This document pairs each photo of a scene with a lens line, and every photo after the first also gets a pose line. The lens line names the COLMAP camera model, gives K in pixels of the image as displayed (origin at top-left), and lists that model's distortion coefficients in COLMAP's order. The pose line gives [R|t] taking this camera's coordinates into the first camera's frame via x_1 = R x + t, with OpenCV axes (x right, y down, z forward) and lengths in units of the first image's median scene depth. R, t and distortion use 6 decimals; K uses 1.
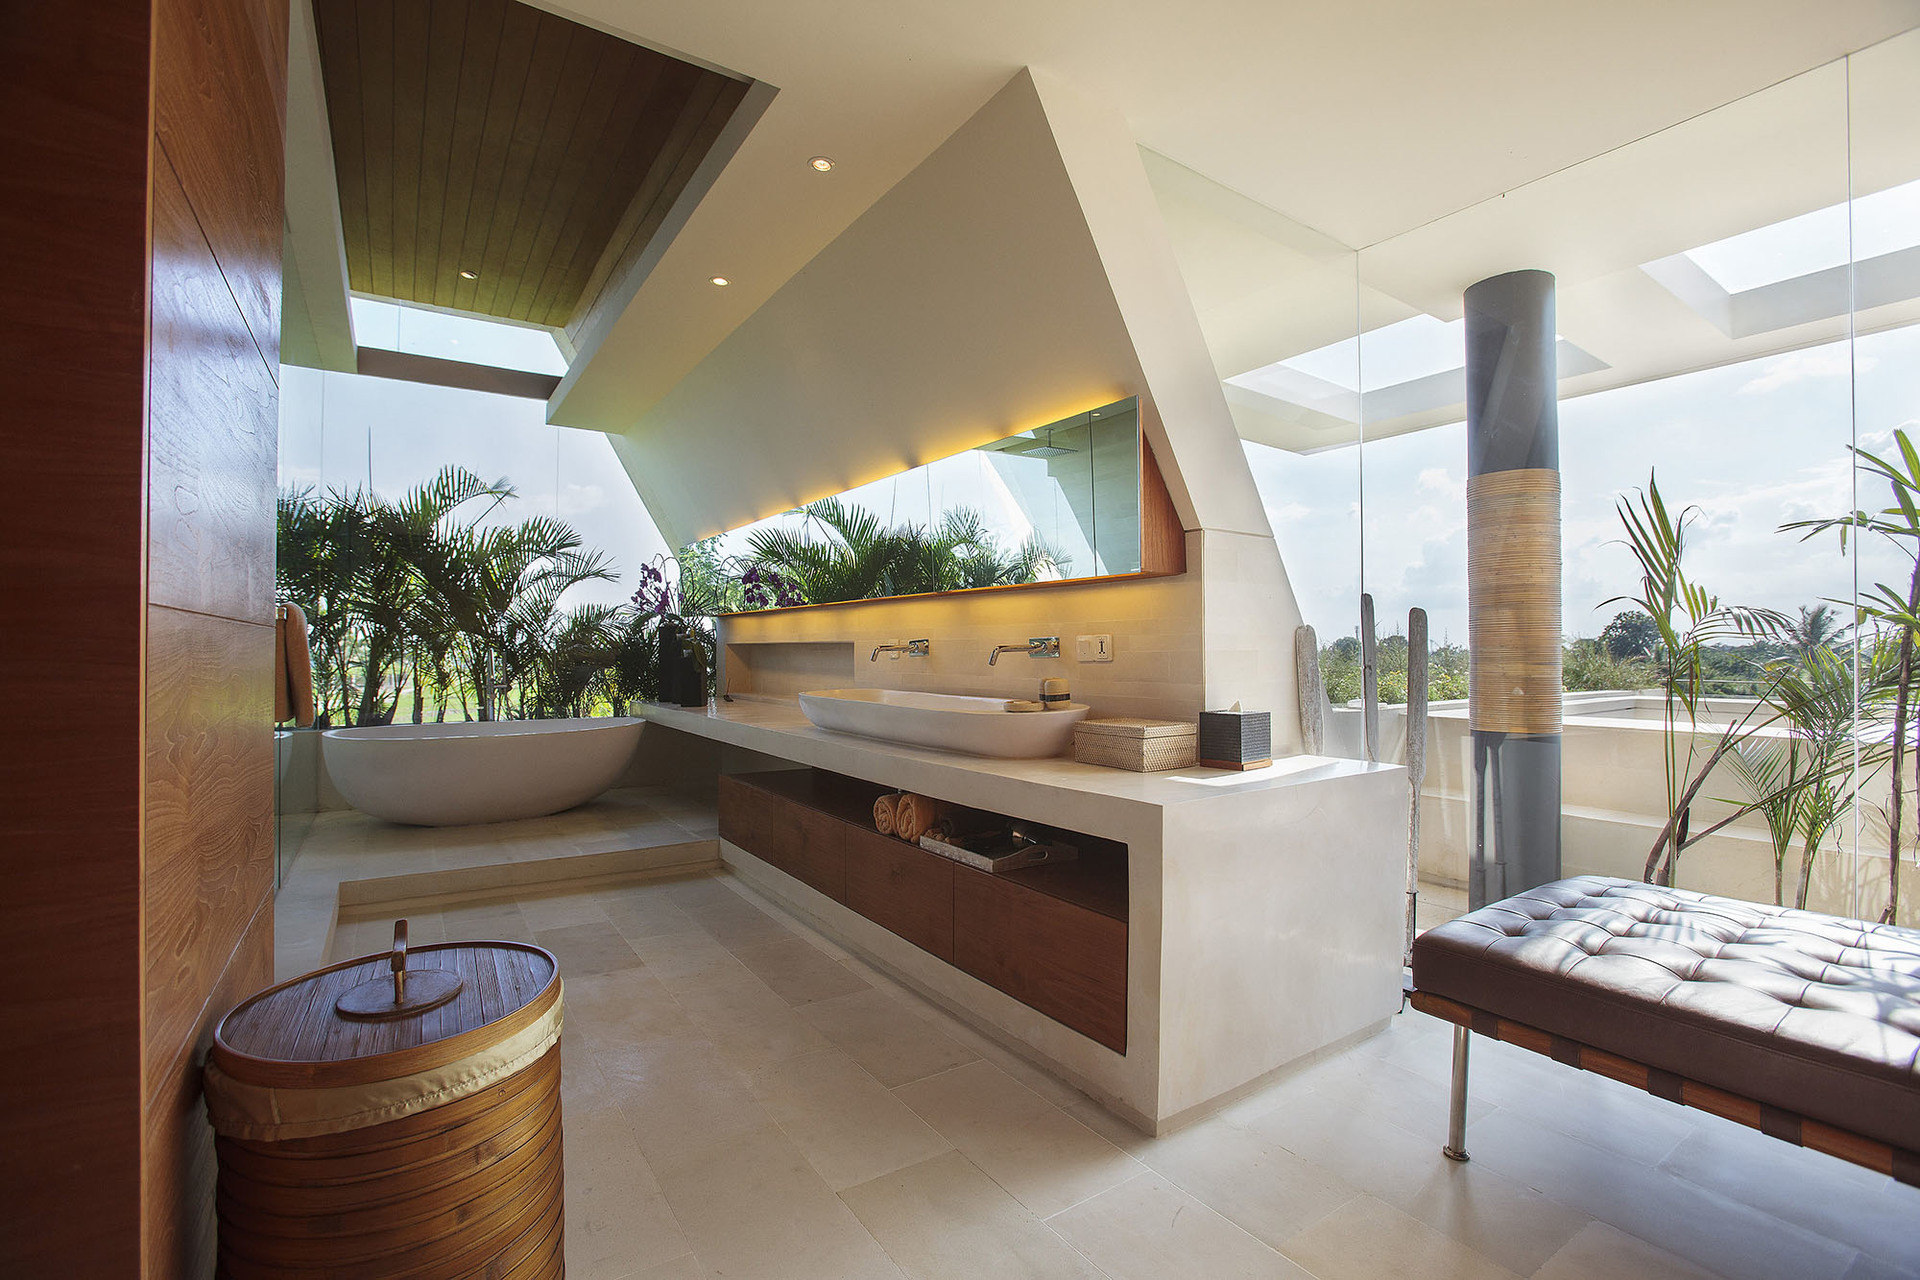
lens RADIAL K [[863.5, 0, 946.7], [0, 863.5, 641.9], [0, 0, 1]] dist [-0.035710, -0.000240]
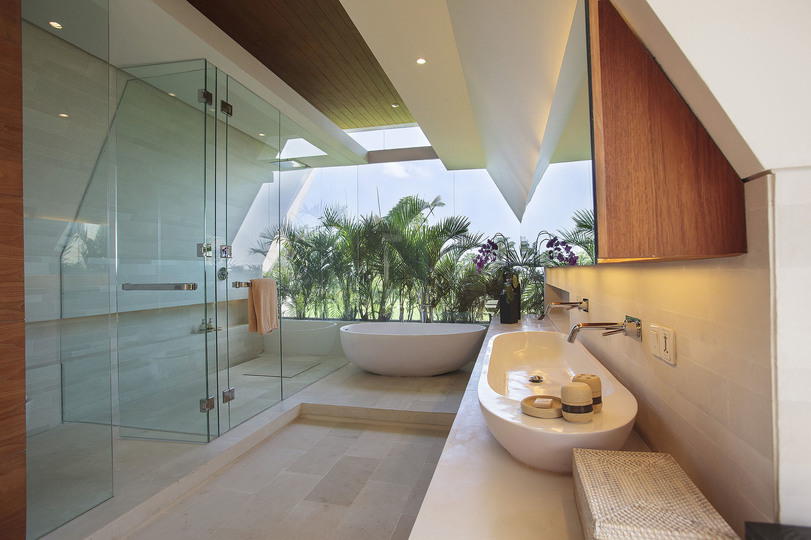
lens RADIAL K [[410.1, 0, 410.1], [0, 410.1, 271.1], [0, 0, 1]] dist [-0.052952, 0.001925]
pose [[0.692582, -0.009416, -0.721278, 0.148096], [0.019194, 0.999801, 0.005378, -0.034741], [0.721084, -0.017569, 0.692625, 0.309316]]
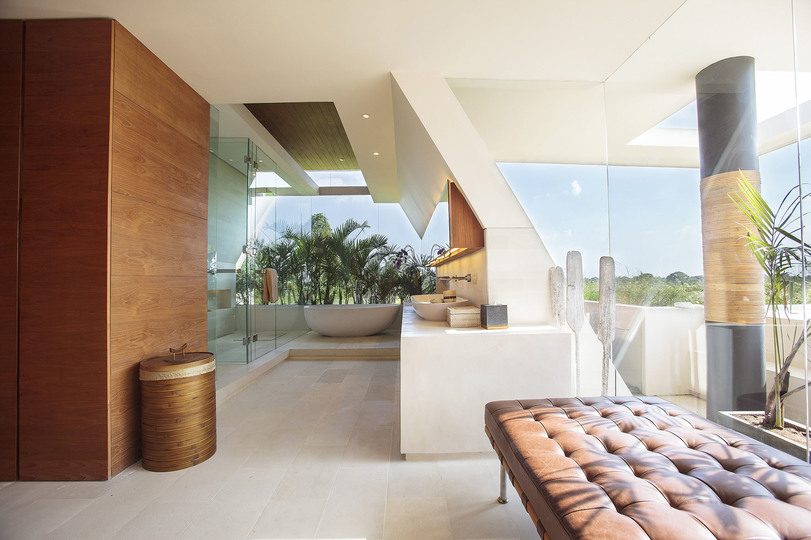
lens RADIAL K [[364.7, 0, 401.6], [0, 364.7, 270.9], [0, 0, 1]] dist [-0.035710, -0.000240]
pose [[0.837482, -0.022881, -0.545986, 0.301820], [0.016057, 0.999722, -0.017267, 0.000562], [0.546230, 0.005694, 0.837616, 0.010279]]
